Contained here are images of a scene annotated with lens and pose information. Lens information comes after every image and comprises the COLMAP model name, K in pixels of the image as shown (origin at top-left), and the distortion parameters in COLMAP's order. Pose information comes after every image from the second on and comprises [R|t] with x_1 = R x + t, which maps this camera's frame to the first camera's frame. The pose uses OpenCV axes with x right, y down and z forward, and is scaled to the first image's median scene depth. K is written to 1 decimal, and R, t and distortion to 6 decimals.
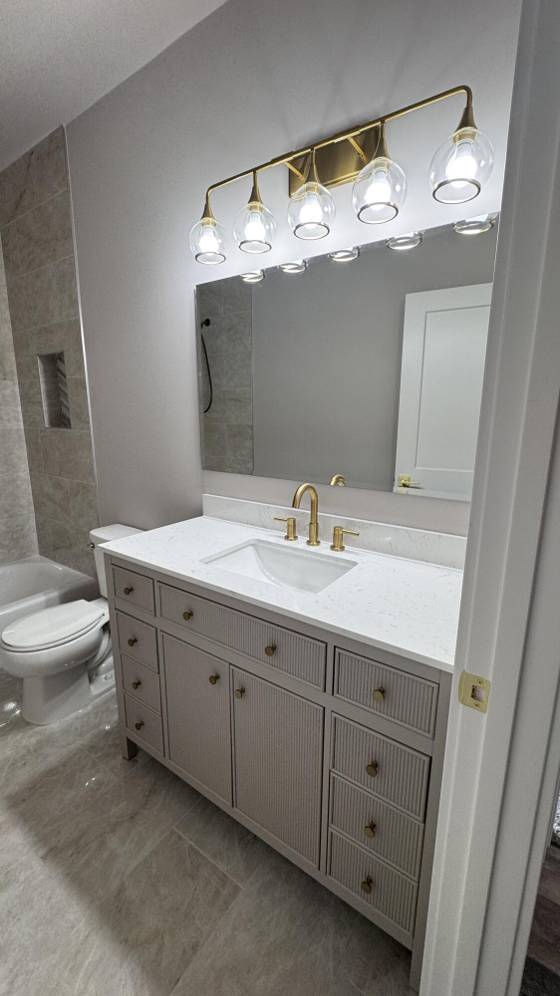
lens RADIAL K [[408.5, 0, 285.3], [0, 408.5, 498.8], [0, 0, 1]] dist [-0.007101, 0.001520]
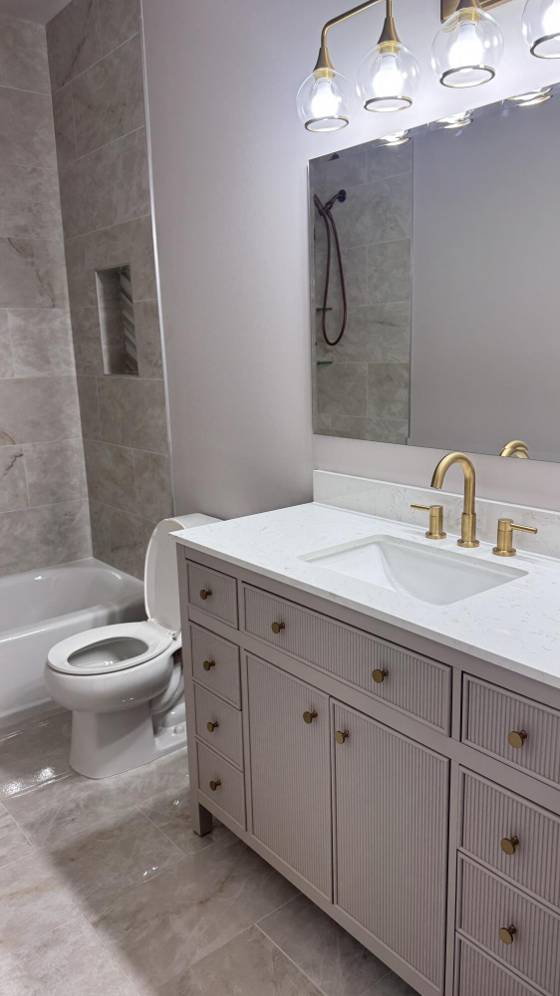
lens RADIAL K [[704.9, 0, 282.9], [0, 704.9, 499.8], [0, 0, 1]] dist [0.050782, -0.067216]
pose [[0.961720, 0.027739, -0.272625, 0.076215], [-0.023873, 0.999562, 0.017488, 0.020596], [0.272990, -0.010310, 0.961962, -0.154439]]
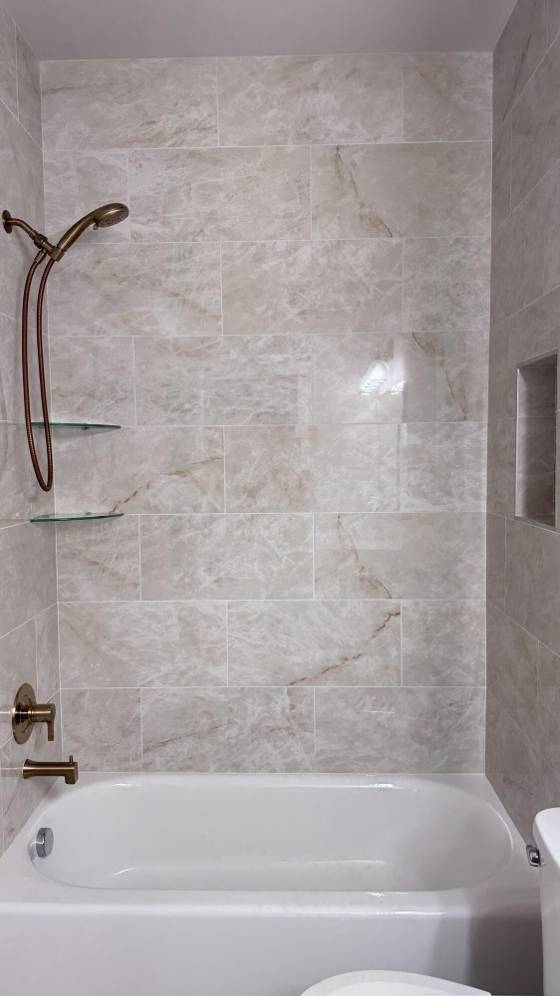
lens RADIAL K [[704.9, 0, 279.1], [0, 704.9, 500.1], [0, 0, 1]] dist [0.050782, -0.067216]
pose [[0.547887, 0.044524, -0.835366, -0.115792], [-0.159256, 0.985872, -0.051905, -0.196212], [0.821253, 0.161475, 0.547237, 0.603419]]
